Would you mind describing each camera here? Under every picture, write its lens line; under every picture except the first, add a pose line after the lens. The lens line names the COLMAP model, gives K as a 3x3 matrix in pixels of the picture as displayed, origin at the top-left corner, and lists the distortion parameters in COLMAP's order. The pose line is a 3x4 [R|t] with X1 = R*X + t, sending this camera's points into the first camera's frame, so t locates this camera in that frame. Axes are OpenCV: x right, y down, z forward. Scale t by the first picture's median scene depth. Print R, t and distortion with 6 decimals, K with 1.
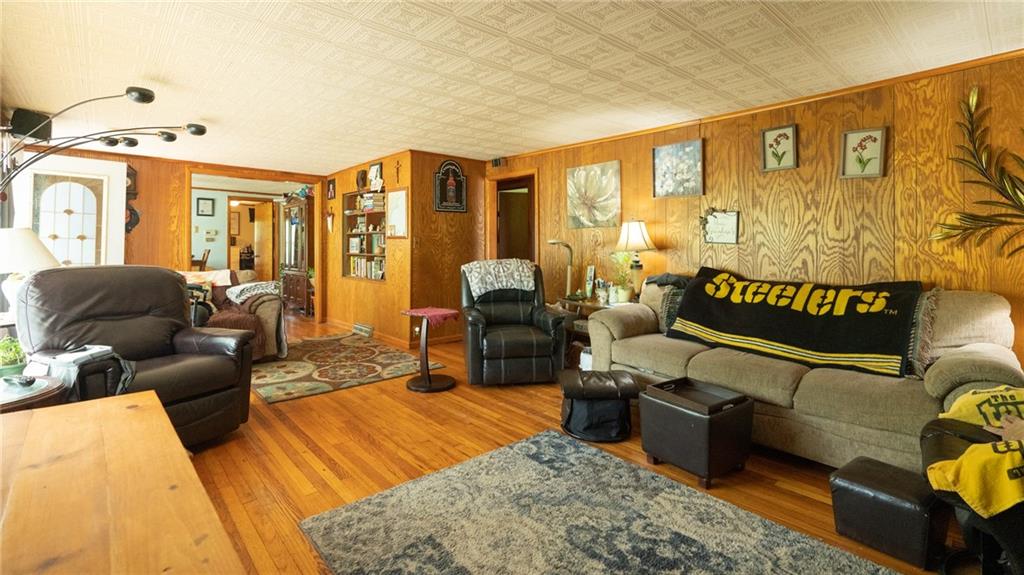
lens RADIAL K [[468.1, 0, 515.8], [0, 468.1, 241.8], [0, 0, 1]] dist [-0.025249, 0.000120]
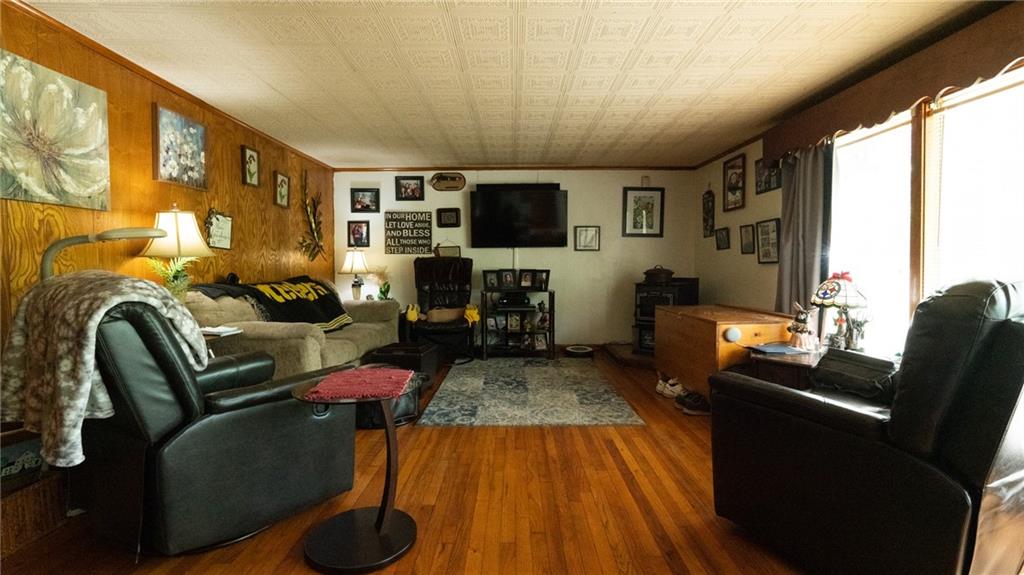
lens RADIAL K [[468.1, 0, 513.2], [0, 468.1, 286.7], [0, 0, 1]] dist [-0.025249, 0.000120]
pose [[-0.748725, -0.029349, 0.662231, -0.615349], [-0.004591, 0.999225, 0.039094, 0.040740], [-0.662865, 0.026231, -0.748279, 1.300692]]
